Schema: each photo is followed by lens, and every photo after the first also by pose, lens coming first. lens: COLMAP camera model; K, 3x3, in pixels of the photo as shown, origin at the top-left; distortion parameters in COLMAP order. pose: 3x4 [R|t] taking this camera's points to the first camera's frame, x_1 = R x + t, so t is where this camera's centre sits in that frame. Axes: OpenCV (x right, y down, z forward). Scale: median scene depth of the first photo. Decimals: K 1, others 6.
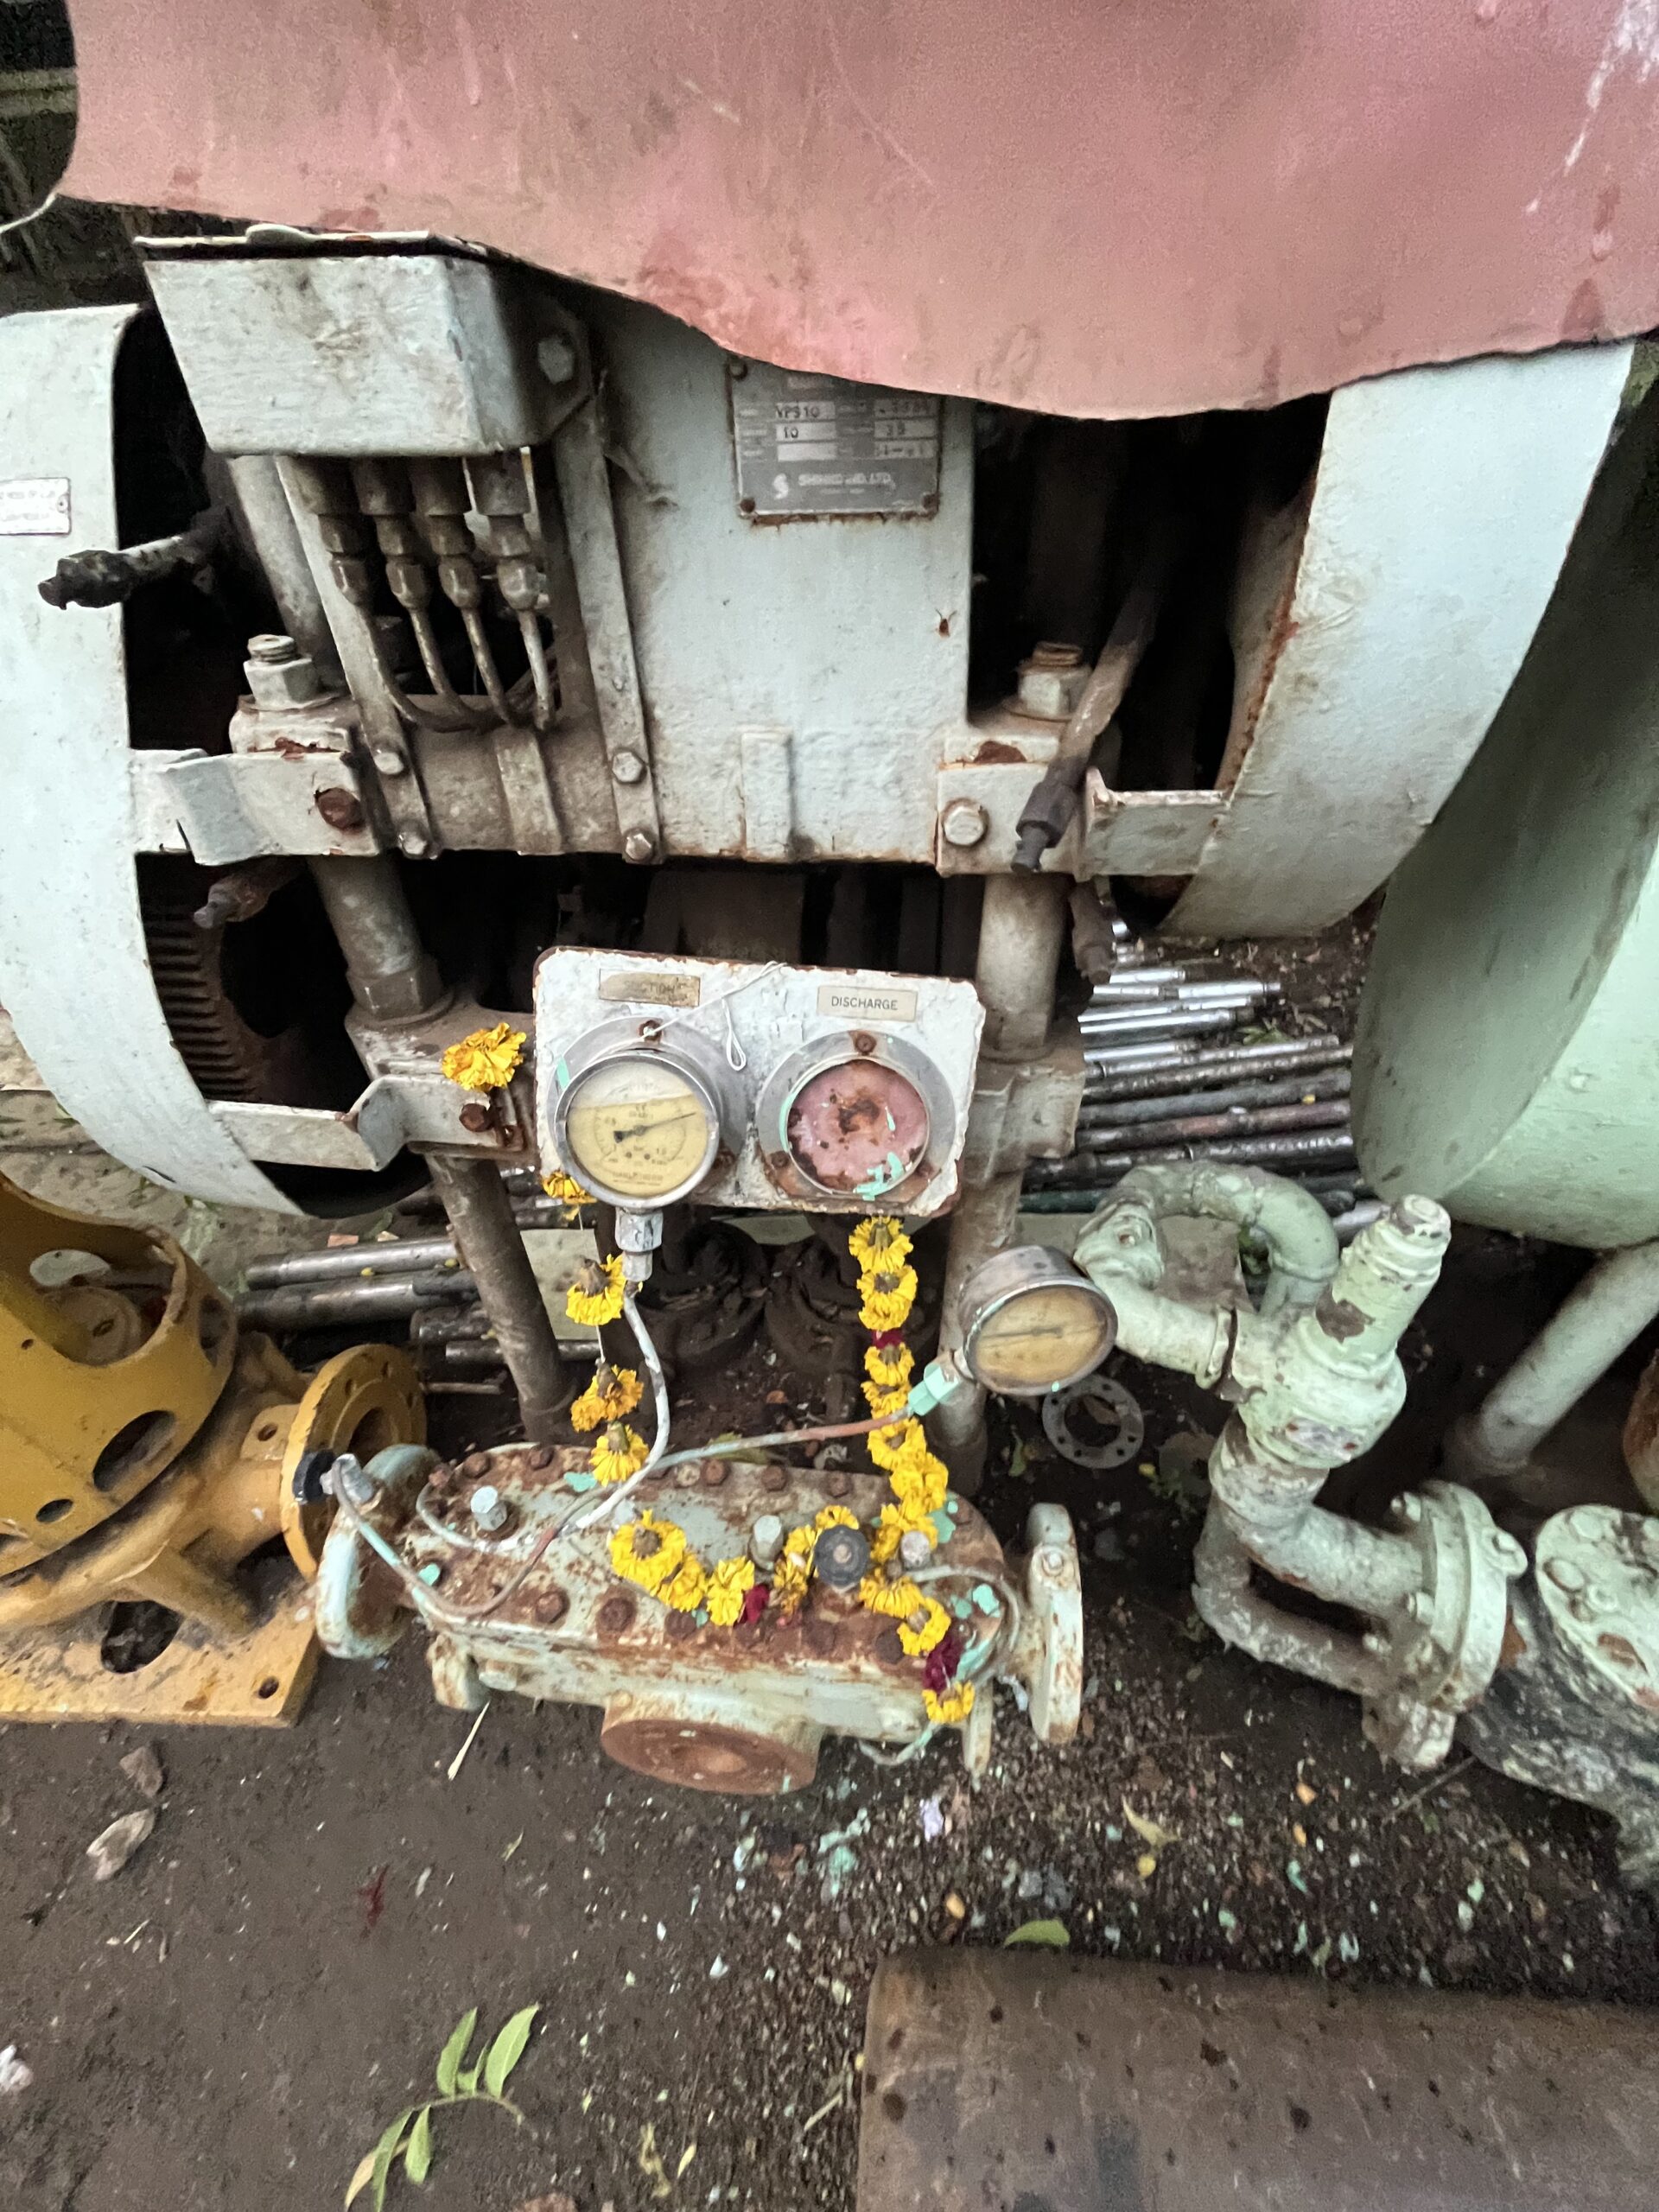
lens RADIAL K [[903.0, 0, 829.5], [0, 903.0, 1106.0], [0, 0, 1]] dist [-0.001113, 0.000289]
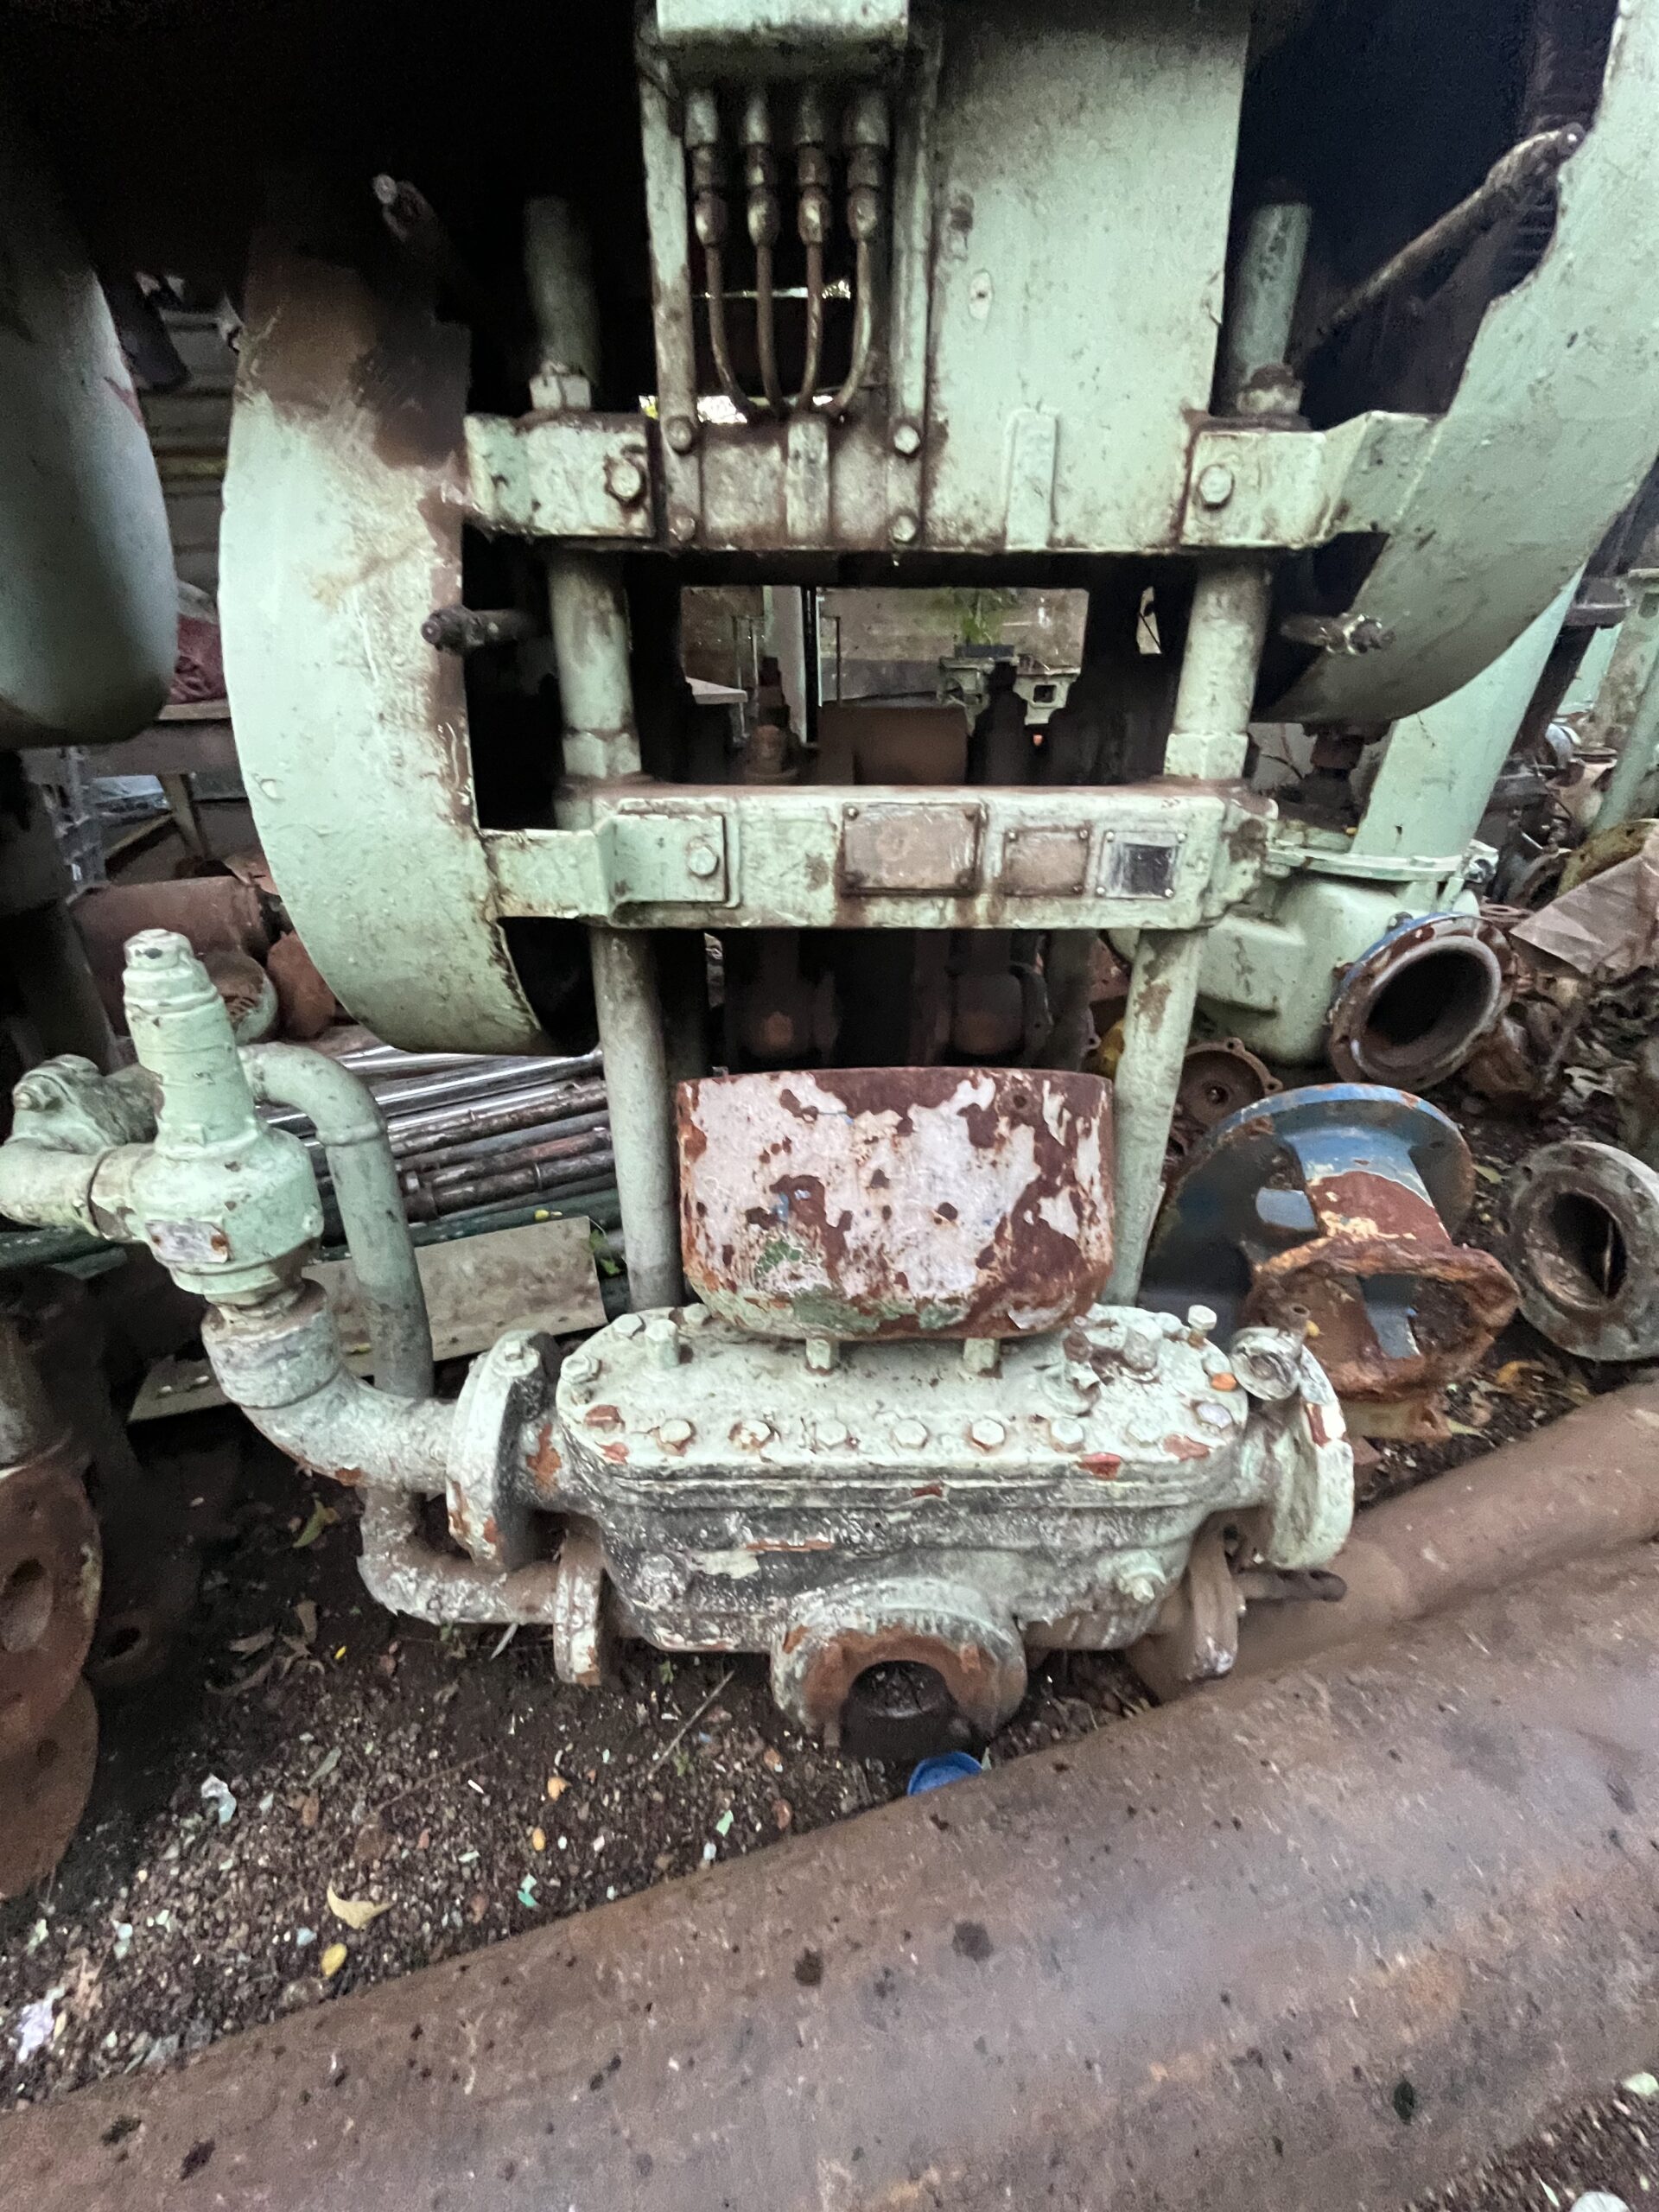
lens RADIAL K [[903.0, 0, 829.5], [0, 903.0, 1106.0], [0, 0, 1]] dist [-0.001113, 0.000289]
pose [[0.936661, -0.135151, 0.323110, 0.721858], [0.205828, 0.958839, -0.195608, 0.451395], [-0.283374, 0.249724, 0.925925, -0.032321]]
